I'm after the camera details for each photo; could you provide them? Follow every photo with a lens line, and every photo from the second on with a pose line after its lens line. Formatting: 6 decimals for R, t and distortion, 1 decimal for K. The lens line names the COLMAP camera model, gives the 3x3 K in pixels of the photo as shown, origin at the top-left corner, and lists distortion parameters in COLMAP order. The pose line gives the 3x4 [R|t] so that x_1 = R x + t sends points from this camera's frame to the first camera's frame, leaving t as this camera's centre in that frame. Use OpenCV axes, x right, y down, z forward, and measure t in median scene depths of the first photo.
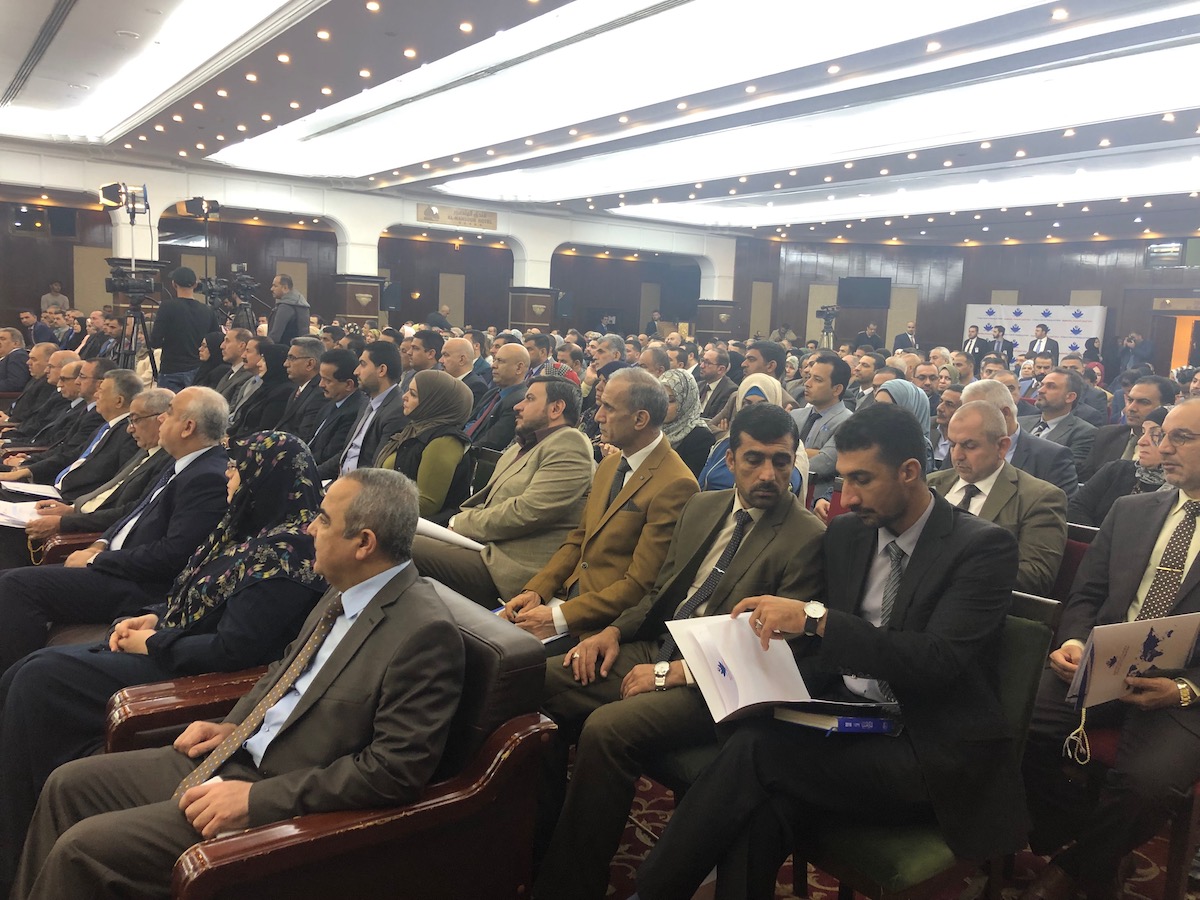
lens RADIAL K [[967.7, 0, 603.8], [0, 967.7, 451.4], [0, 0, 1]] dist [0.016593, -0.009966]
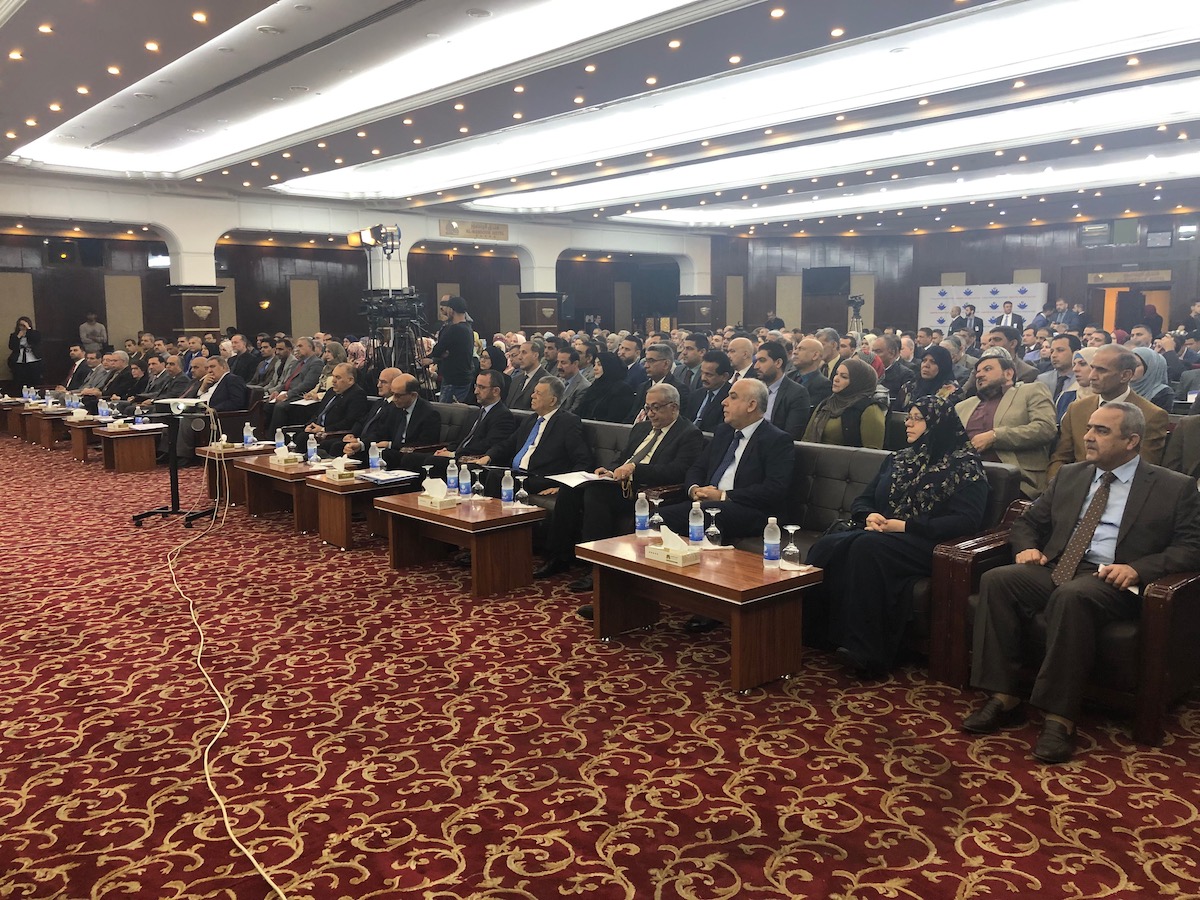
lens RADIAL K [[967.7, 0, 594.3], [0, 967.7, 443.9], [0, 0, 1]] dist [0.016593, -0.009966]
pose [[0.992647, -0.067152, 0.100707, -0.132594], [0.067611, 0.997711, -0.001150, 0.002890], [-0.100399, 0.007950, 0.994916, -0.068013]]
